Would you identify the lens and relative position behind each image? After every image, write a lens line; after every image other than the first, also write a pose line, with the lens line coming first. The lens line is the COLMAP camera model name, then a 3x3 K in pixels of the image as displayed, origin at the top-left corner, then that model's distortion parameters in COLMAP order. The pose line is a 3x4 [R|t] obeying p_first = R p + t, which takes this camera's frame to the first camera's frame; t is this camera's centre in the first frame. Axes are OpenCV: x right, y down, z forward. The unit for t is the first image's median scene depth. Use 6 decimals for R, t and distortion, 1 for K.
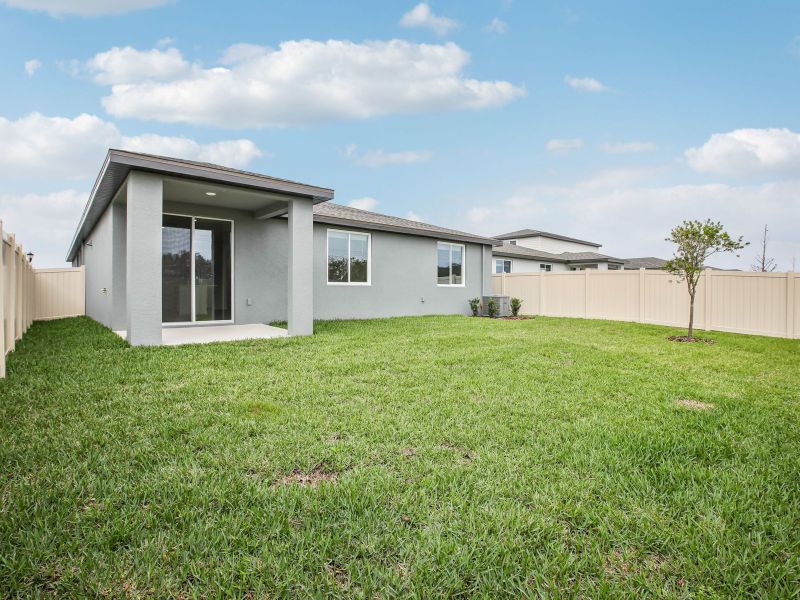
lens RADIAL K [[411.3, 0, 397.5], [0, 411.3, 295.8], [0, 0, 1]] dist [-0.045875, 0.001539]
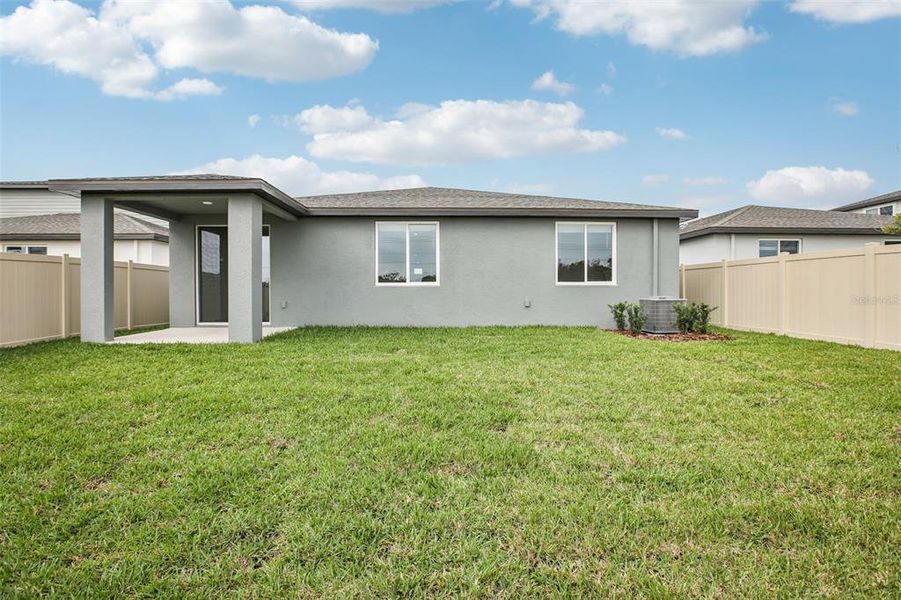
lens RADIAL K [[411.1, 0, 450.4], [0, 411.1, 293.2], [0, 0, 1]] dist [-0.047115, 0.015397]
pose [[0.771933, -0.006897, -0.635666, 0.390750], [0.000298, 0.999945, -0.010487, -0.001606], [0.635703, 0.007906, 0.771893, 0.326261]]
